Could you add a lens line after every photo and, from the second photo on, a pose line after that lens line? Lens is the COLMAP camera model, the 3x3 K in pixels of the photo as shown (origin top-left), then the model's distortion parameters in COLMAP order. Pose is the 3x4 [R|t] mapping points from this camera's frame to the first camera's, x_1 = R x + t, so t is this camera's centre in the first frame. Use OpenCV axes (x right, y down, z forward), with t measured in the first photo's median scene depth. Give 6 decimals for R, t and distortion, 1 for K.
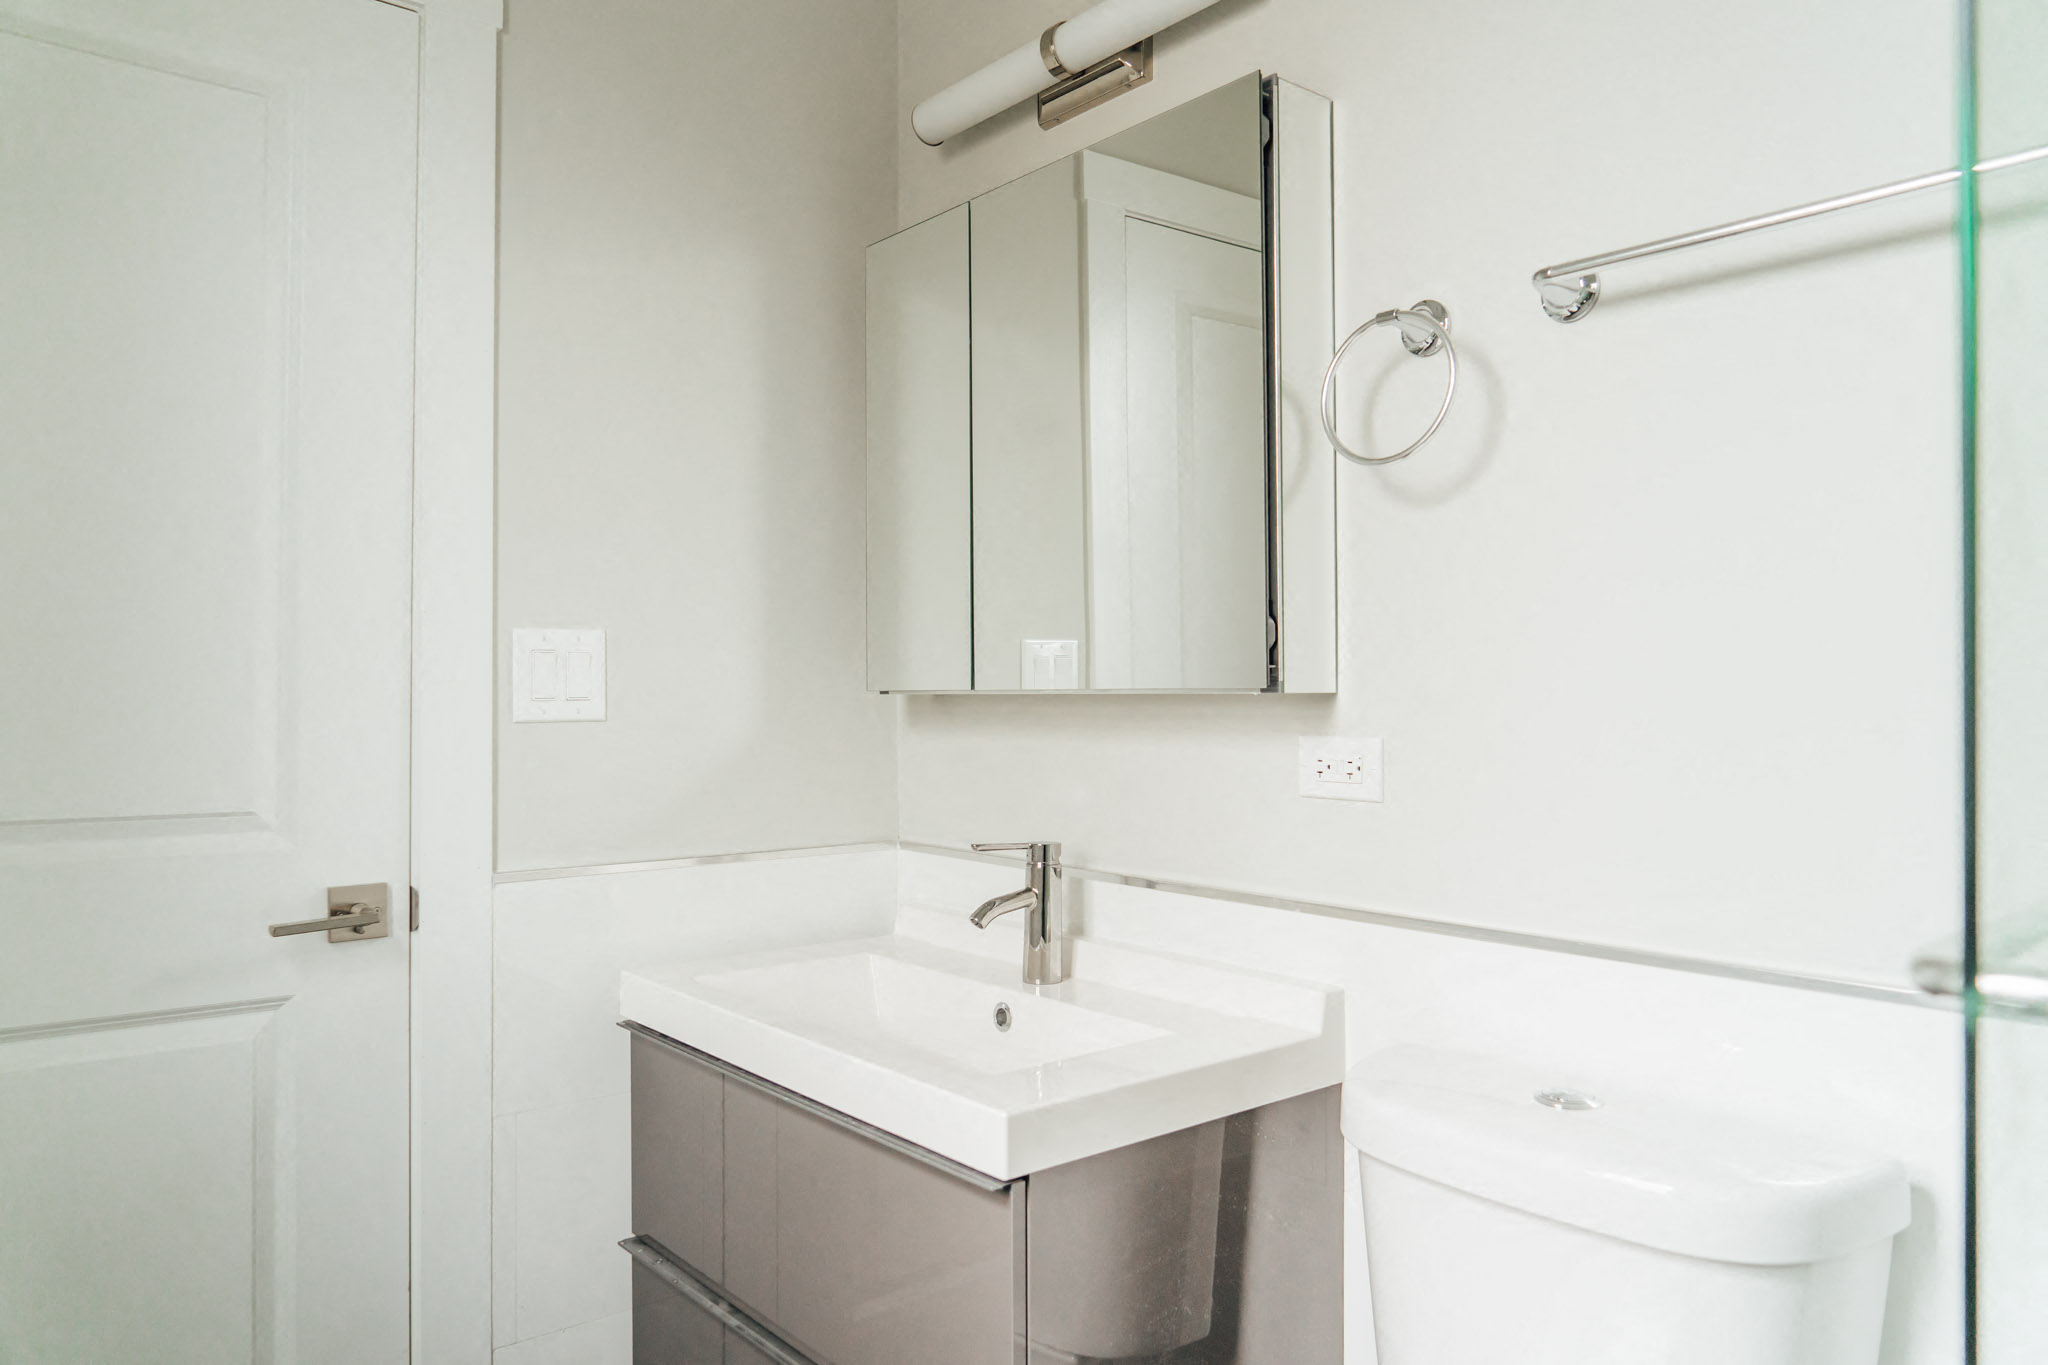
lens RADIAL K [[1424.0, 0, 1024.0], [0, 1424.0, 682.5], [0, 0, 1]] dist [-0.003854, -0.001596]
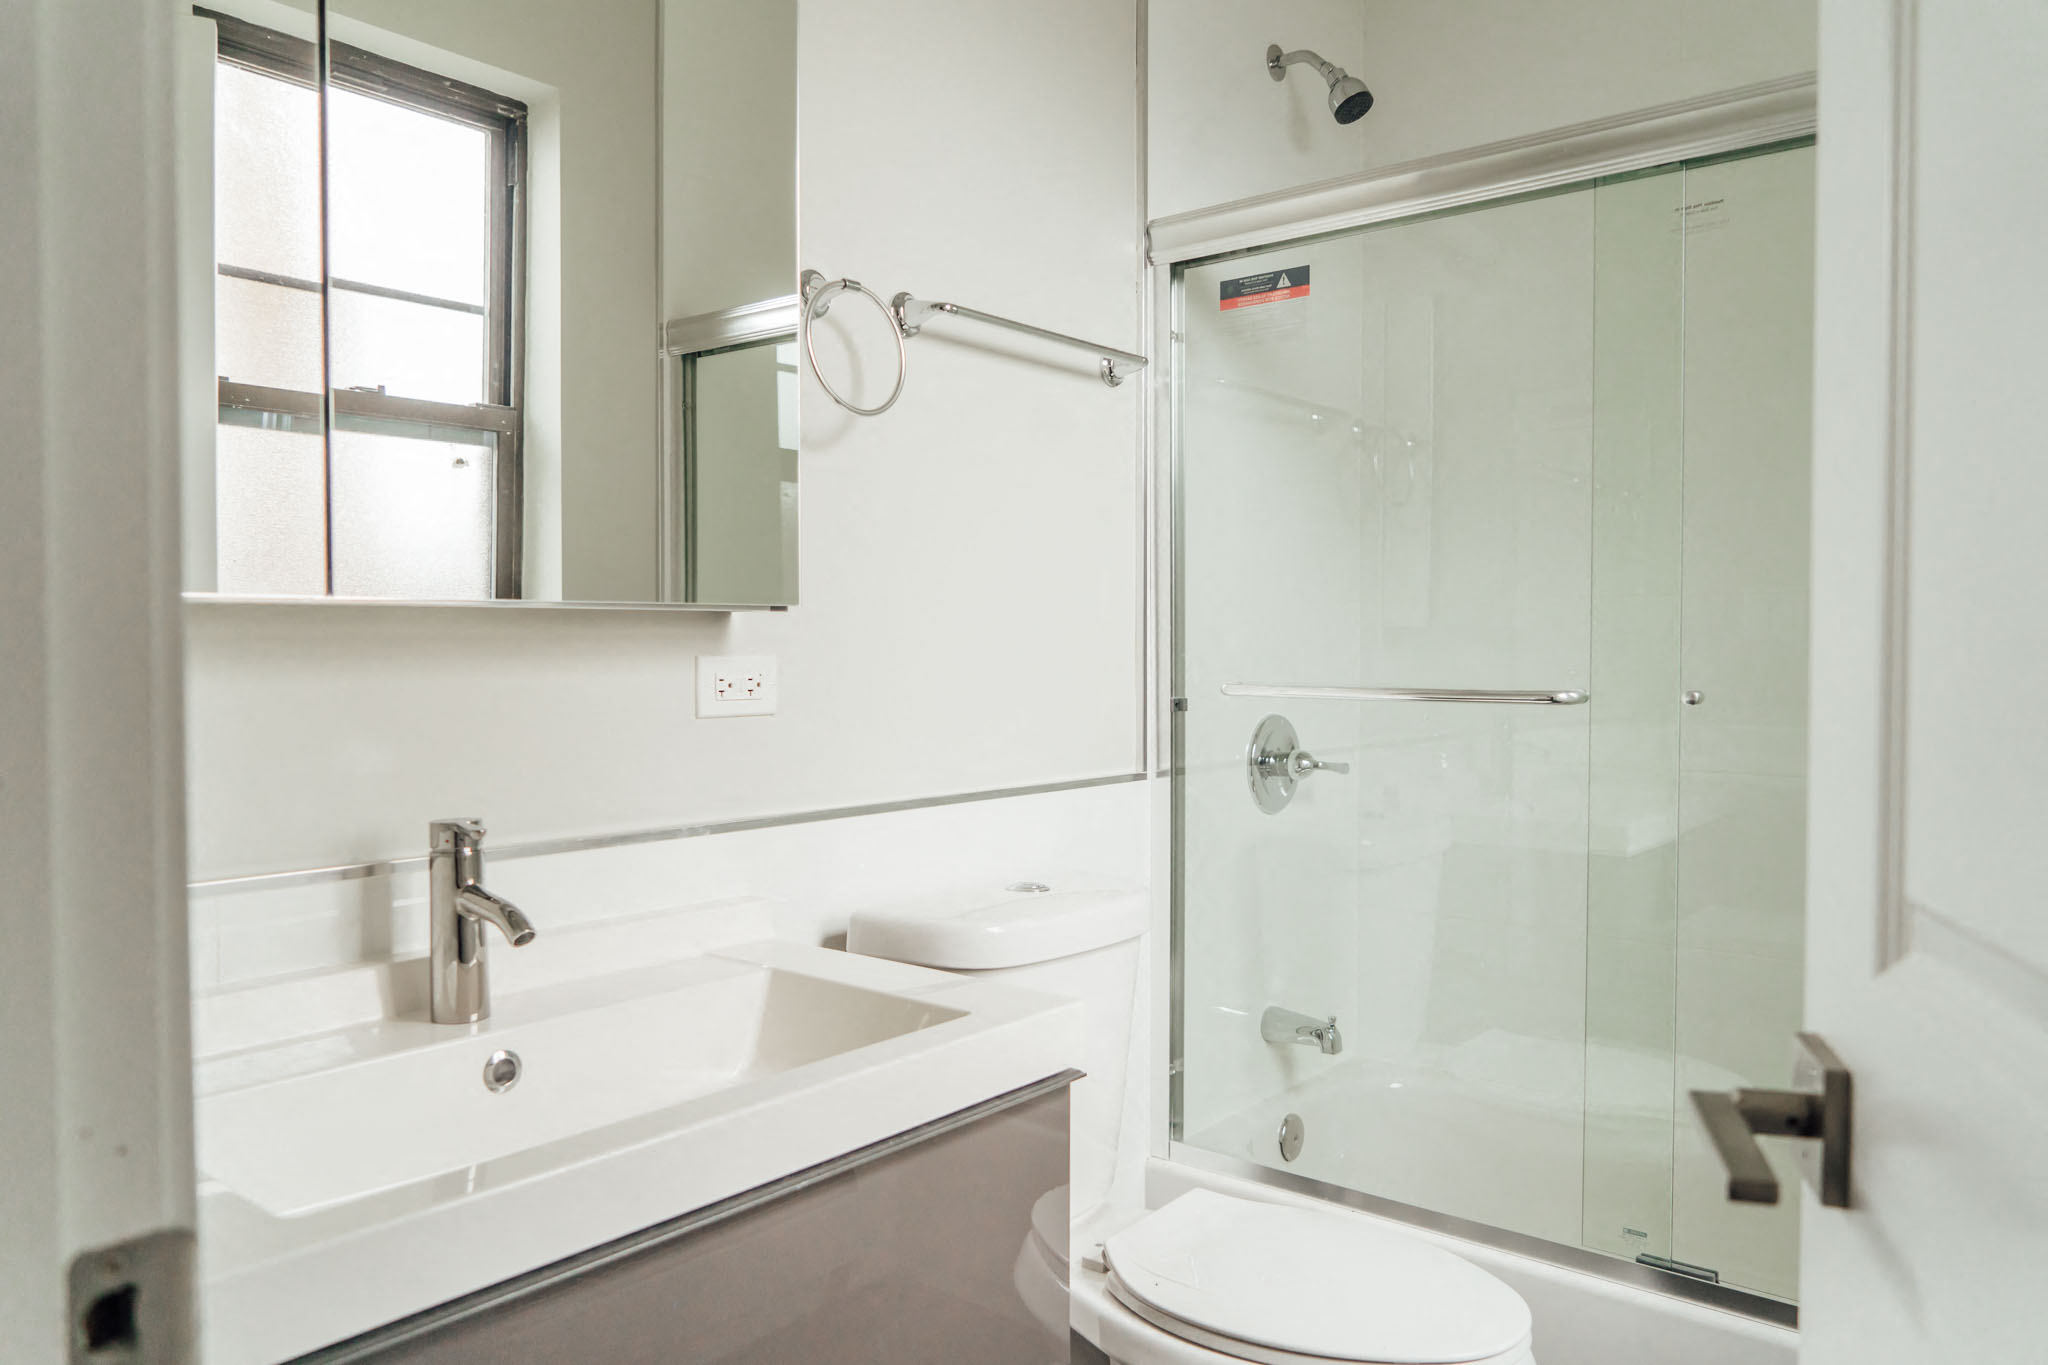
lens RADIAL K [[1424.0, 0, 1024.0], [0, 1424.0, 682.5], [0, 0, 1]] dist [-0.003854, -0.001596]
pose [[-0.203119, -0.030165, 0.978689, -0.832185], [-0.009004, 0.999541, 0.028939, 0.025470], [-0.979113, -0.002934, -0.203297, 0.999736]]
